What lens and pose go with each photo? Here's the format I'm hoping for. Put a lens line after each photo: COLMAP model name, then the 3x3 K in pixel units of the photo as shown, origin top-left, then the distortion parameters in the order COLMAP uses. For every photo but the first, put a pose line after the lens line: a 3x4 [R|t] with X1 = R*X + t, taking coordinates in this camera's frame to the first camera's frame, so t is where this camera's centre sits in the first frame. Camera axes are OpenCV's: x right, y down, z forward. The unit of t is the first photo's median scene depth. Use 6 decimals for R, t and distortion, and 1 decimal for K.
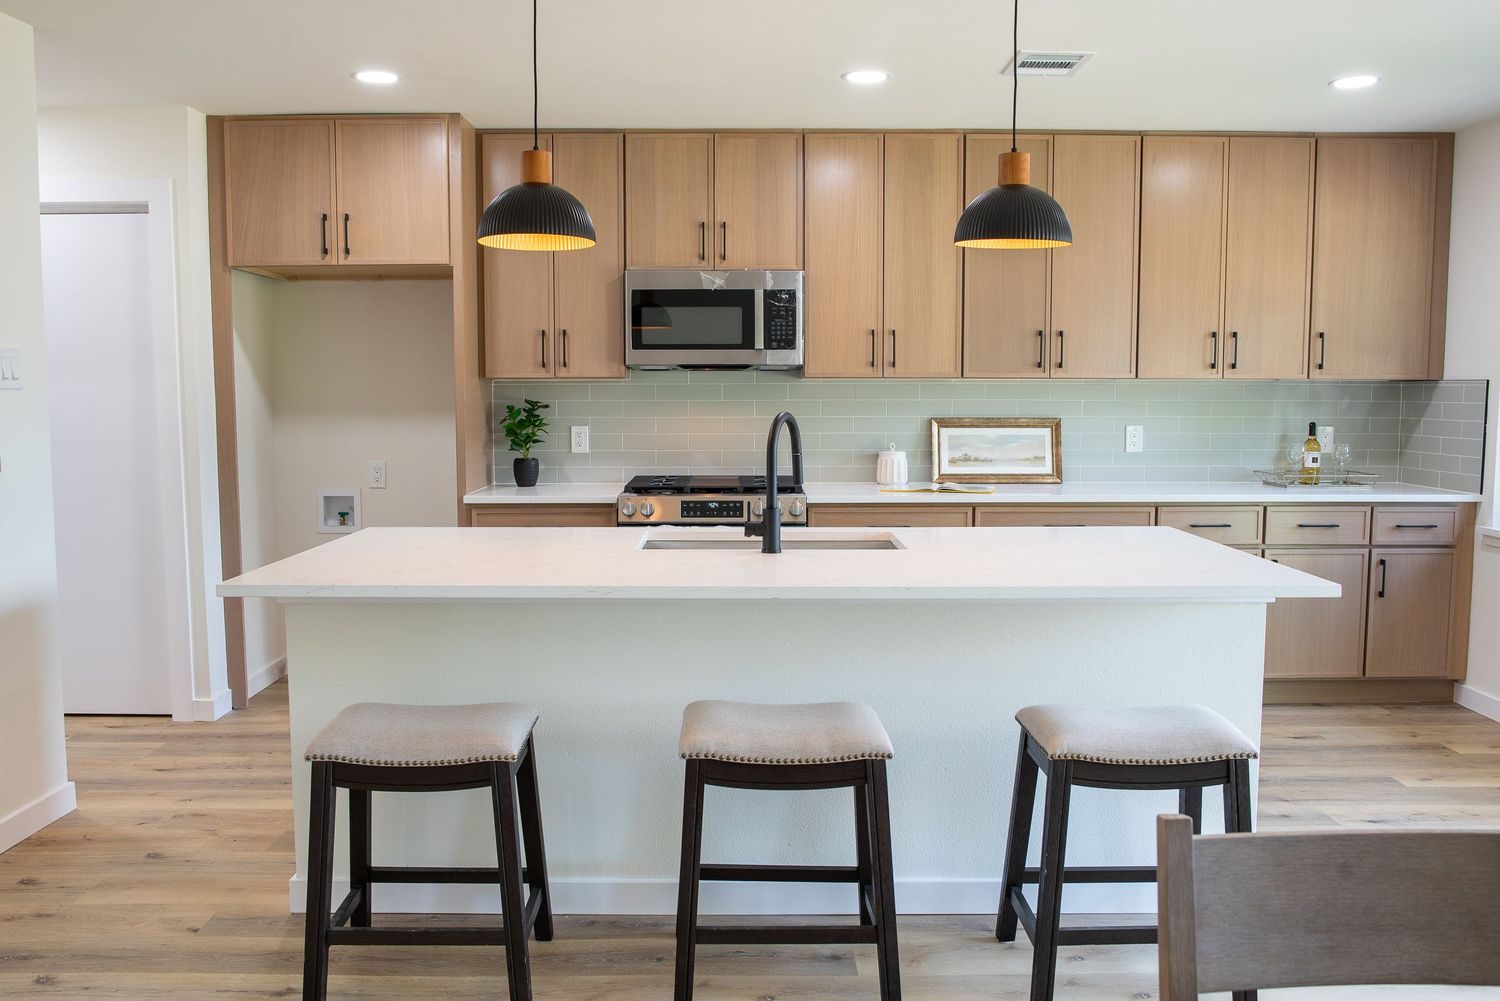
lens RADIAL K [[1225.7, 0, 750.0], [0, 1225.7, 500.5], [0, 0, 1]] dist [-0.054006, 0.004781]
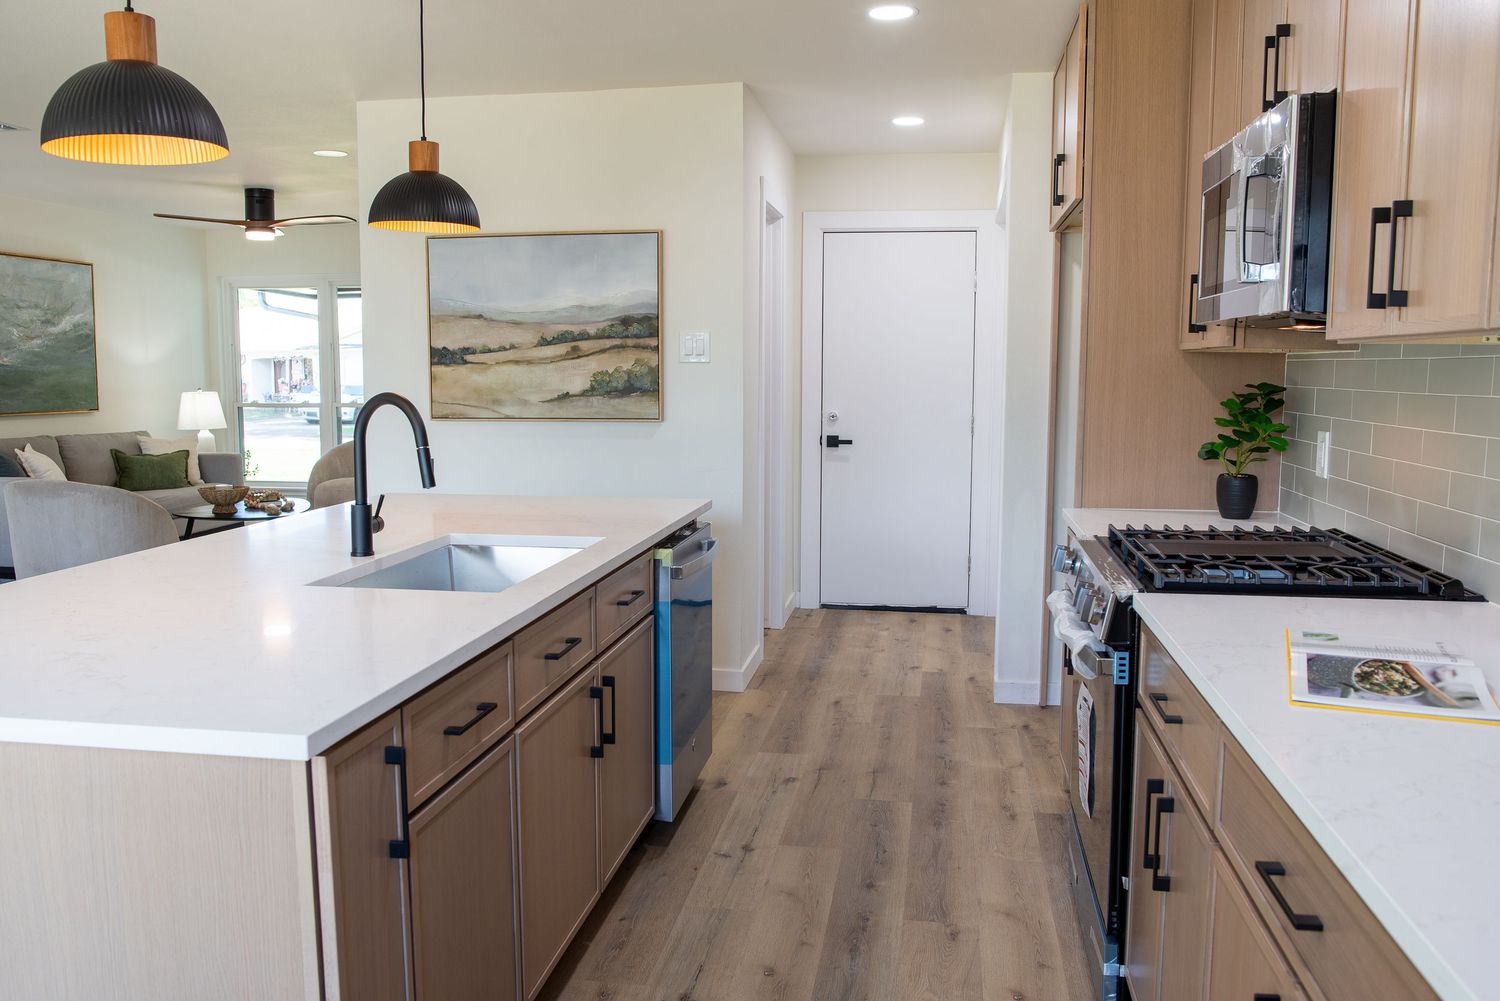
lens RADIAL K [[1222.9, 0, 750.0], [0, 1222.9, 500.5], [0, 0, 1]] dist [-0.041369, 0.007042]
pose [[-0.165156, 0.111243, -0.979974, 0.511173], [-0.093468, 0.987381, 0.127836, -0.082572], [0.981828, 0.112709, -0.152675, 0.886968]]
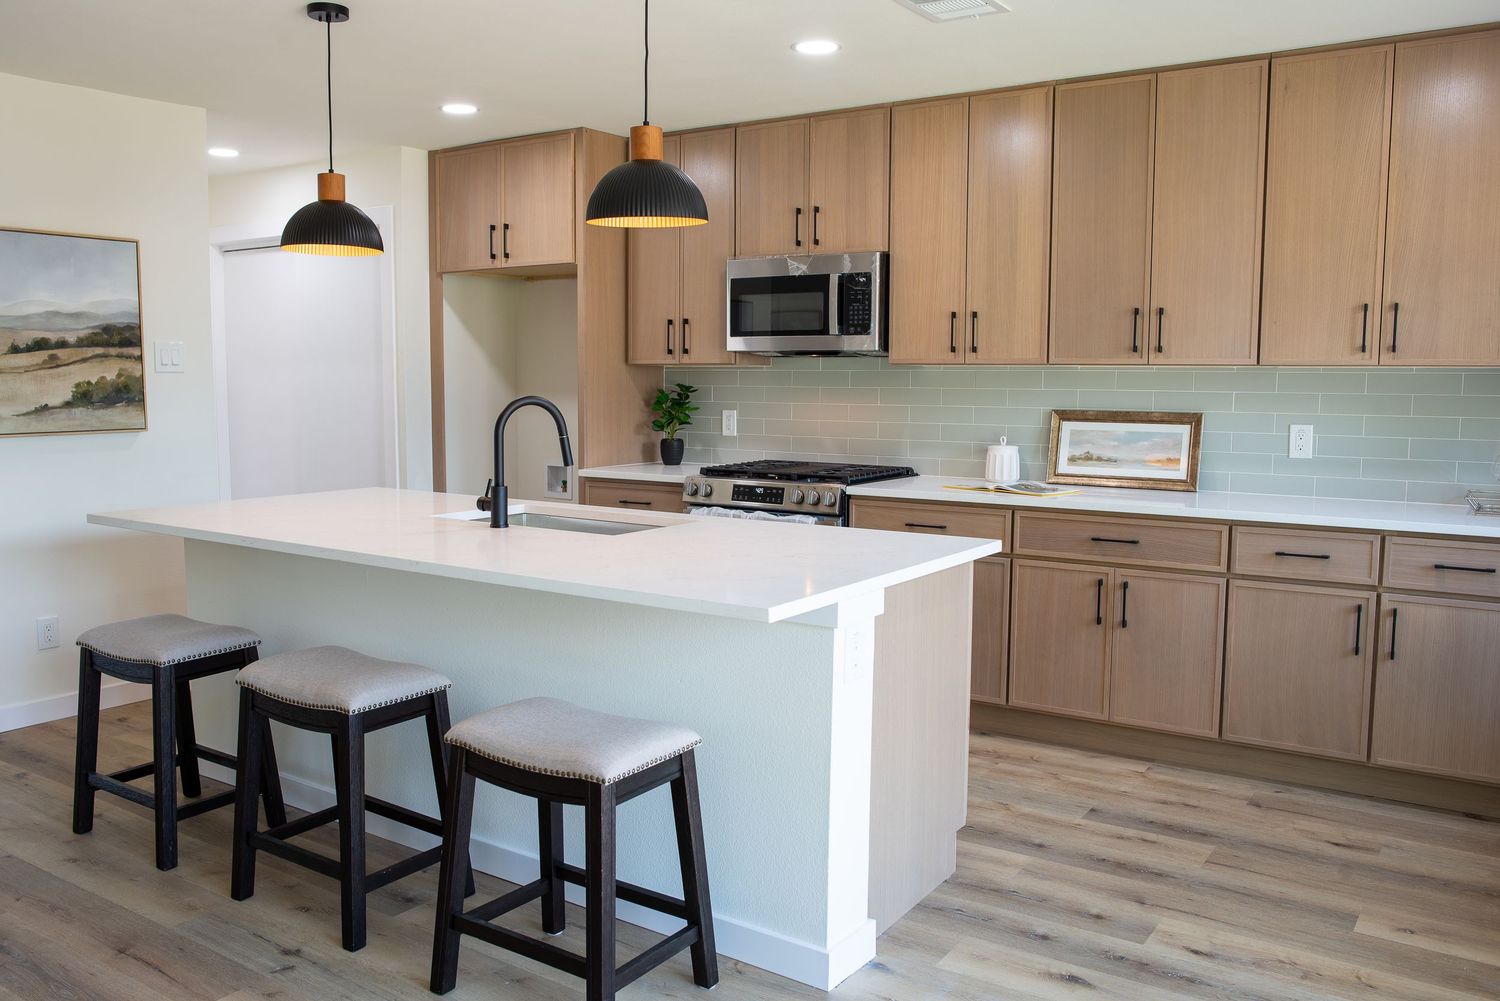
lens RADIAL K [[1222.9, 0, 750.0], [0, 1222.9, 500.5], [0, 0, 1]] dist [-0.041369, 0.007042]
pose [[0.822530, 0.062862, -0.565236, 0.508597], [-0.057686, 0.997968, 0.027043, -0.014009], [0.565788, 0.010362, 0.824486, 0.158489]]
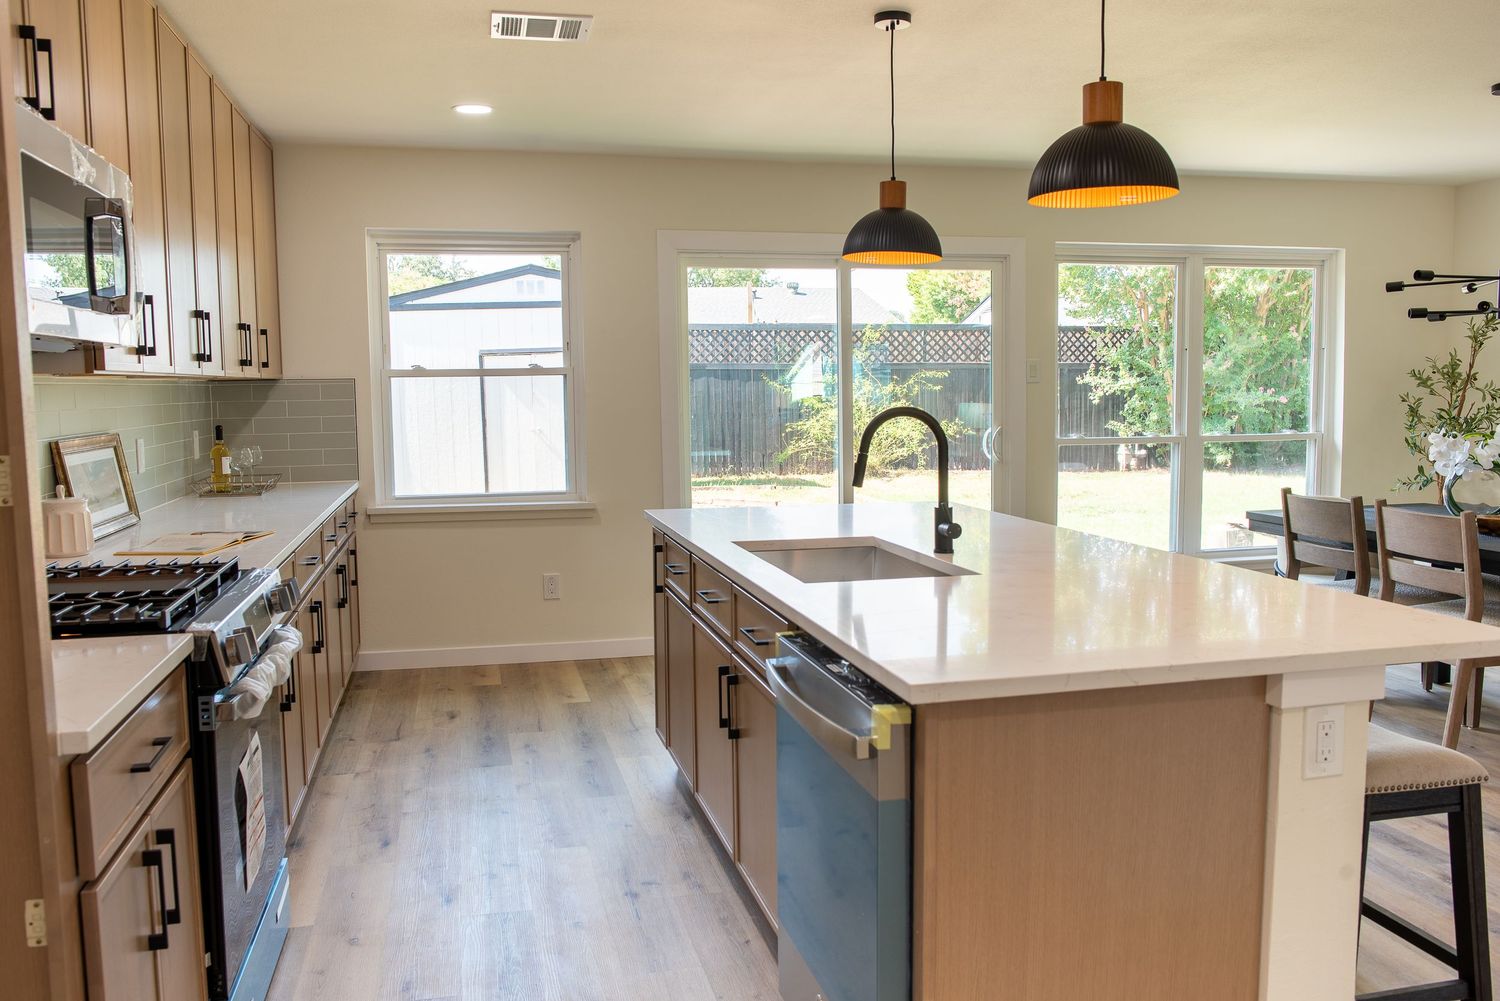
lens RADIAL K [[1222.9, 0, 750.0], [0, 1222.9, 500.5], [0, 0, 1]] dist [-0.041369, 0.007042]
pose [[-0.222287, -0.095103, 0.970332, -0.559196], [0.101625, 0.987550, 0.120071, -0.082987], [-0.969670, 0.125301, -0.209855, 0.856481]]
